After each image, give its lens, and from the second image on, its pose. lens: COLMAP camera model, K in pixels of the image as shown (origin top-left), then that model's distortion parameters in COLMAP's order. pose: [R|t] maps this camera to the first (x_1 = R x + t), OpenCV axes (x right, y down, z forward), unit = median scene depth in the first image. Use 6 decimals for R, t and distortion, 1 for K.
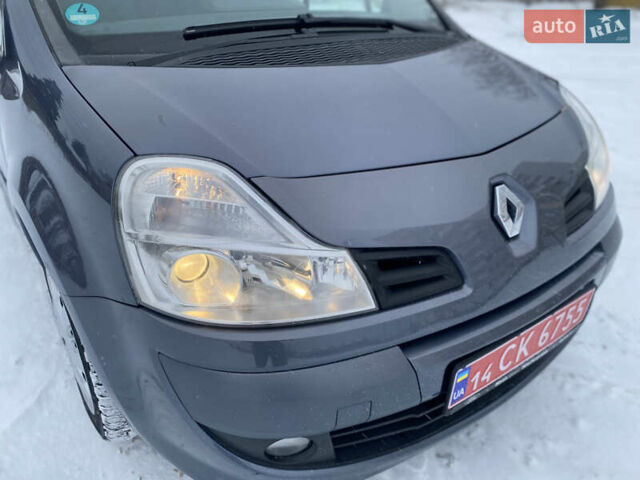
lens RADIAL K [[489.4, 0, 320.0], [0, 489.4, 240.0], [0, 0, 1]] dist [0.019394, -0.016040]
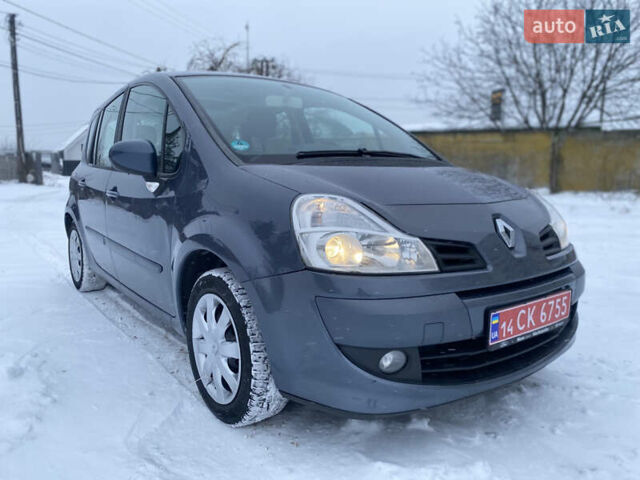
lens RADIAL K [[489.4, 0, 320.0], [0, 489.4, 240.0], [0, 0, 1]] dist [0.019394, -0.016040]
pose [[0.999281, -0.029740, 0.023510, -0.285214], [0.036311, 0.929069, -0.368119, 0.550641], [-0.010894, 0.368708, 0.929481, -0.532775]]
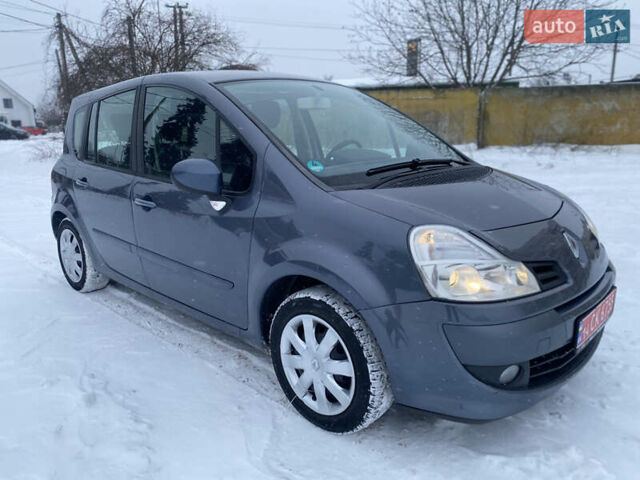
lens RADIAL K [[489.4, 0, 320.0], [0, 489.4, 240.0], [0, 0, 1]] dist [0.019394, -0.016040]
pose [[0.980159, -0.088674, 0.177270, -0.901943], [0.133810, 0.955817, -0.261741, 0.287334], [-0.146228, 0.280269, 0.948719, -0.666338]]
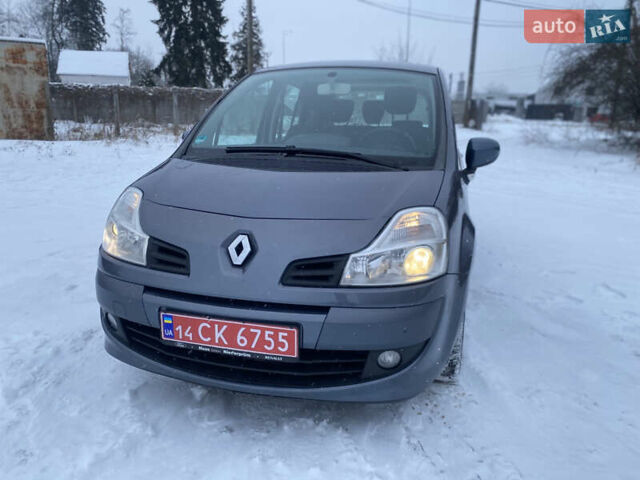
lens RADIAL K [[489.4, 0, 320.0], [0, 489.4, 240.0], [0, 0, 1]] dist [0.019394, -0.016040]
pose [[0.642742, 0.178303, -0.745044, 1.784858], [-0.375226, 0.921165, -0.103251, -0.019164], [0.667898, 0.345924, 0.658976, 0.067578]]
